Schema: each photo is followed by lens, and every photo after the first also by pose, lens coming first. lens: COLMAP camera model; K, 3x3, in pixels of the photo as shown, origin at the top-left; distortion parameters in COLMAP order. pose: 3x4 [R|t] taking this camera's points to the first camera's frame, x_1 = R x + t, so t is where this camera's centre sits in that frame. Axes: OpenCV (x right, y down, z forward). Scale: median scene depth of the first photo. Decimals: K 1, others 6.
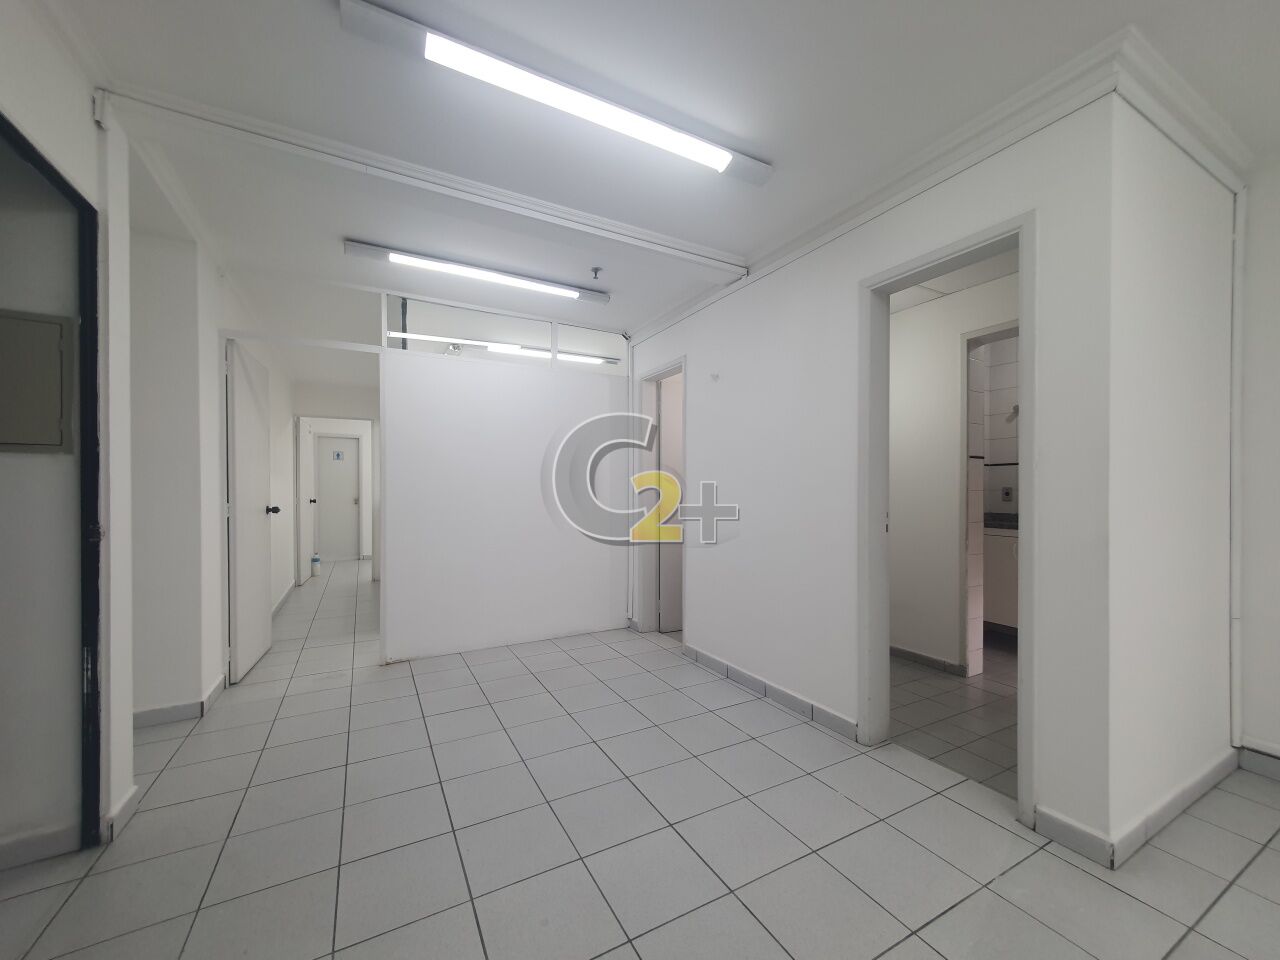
lens RADIAL K [[506.8, 0, 650.7], [0, 506.8, 490.2], [0, 0, 1]] dist [0.001500, -0.000039]
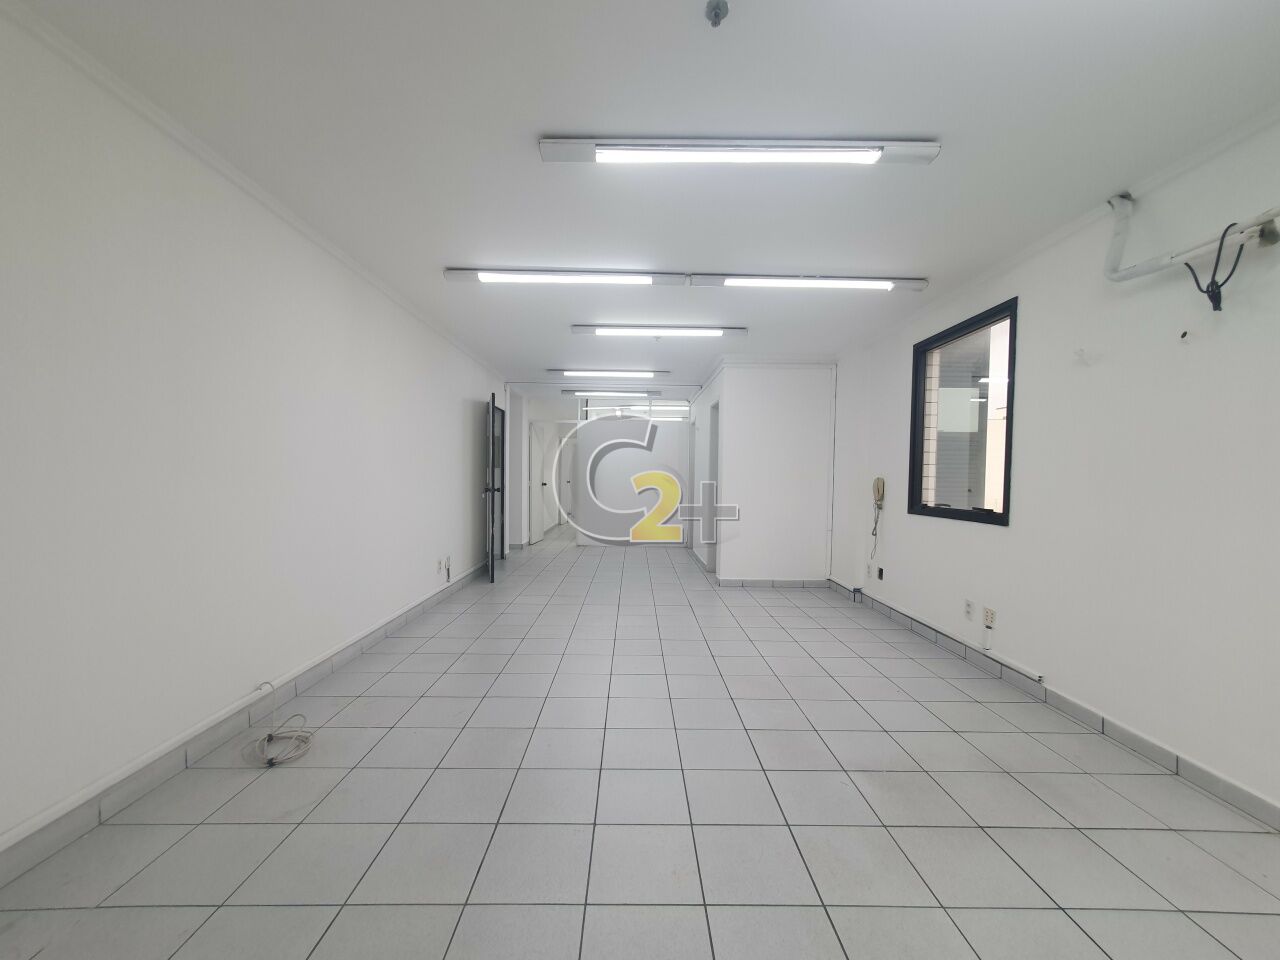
lens RADIAL K [[506.8, 0, 633.6], [0, 506.8, 479.6], [0, 0, 1]] dist [0.001500, -0.000039]
pose [[0.873980, 0.015786, -0.485706, 0.501594], [-0.012541, 0.999872, 0.009931, -0.008811], [0.485801, -0.002588, 0.874066, -0.570188]]
